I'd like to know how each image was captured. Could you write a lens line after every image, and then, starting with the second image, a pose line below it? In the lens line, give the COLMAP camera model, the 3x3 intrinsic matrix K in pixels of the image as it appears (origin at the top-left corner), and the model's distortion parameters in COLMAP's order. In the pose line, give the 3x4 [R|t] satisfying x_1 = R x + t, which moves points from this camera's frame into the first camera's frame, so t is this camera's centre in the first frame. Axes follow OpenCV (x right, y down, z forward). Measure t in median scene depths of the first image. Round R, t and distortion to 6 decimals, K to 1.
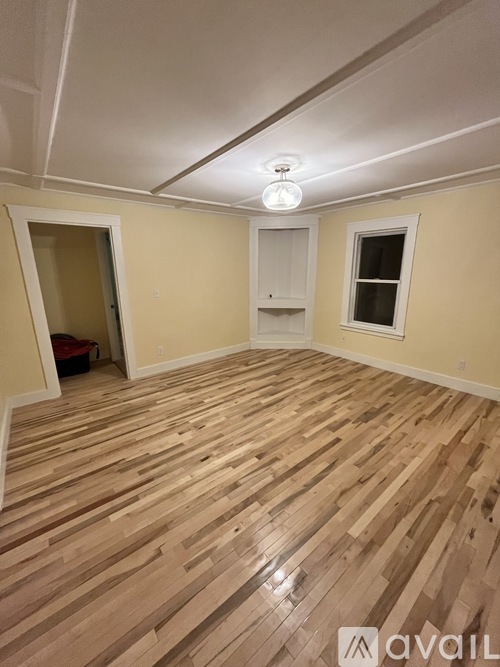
lens RADIAL K [[269.1, 0, 249.6], [0, 269.1, 333.3], [0, 0, 1]] dist [0.004456, 0.000552]
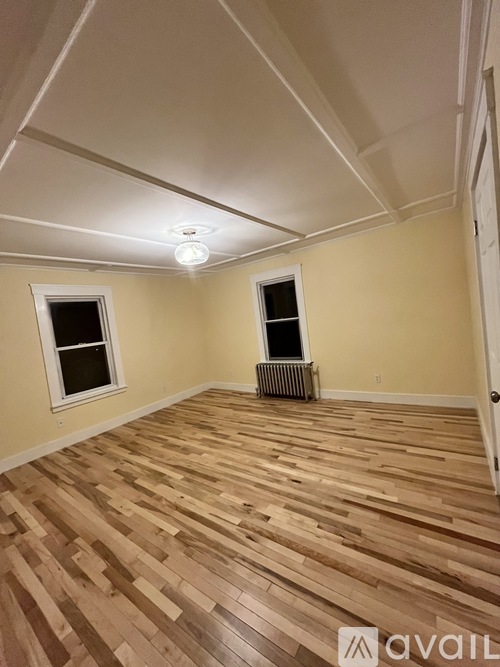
lens RADIAL K [[269.1, 0, 250.0], [0, 269.1, 333.9], [0, 0, 1]] dist [0.004456, 0.000552]
pose [[-0.250871, -0.014666, 0.967909, -0.788814], [0.352765, 0.929743, 0.105521, -0.158632], [-0.901455, 0.367917, -0.228072, 0.851898]]
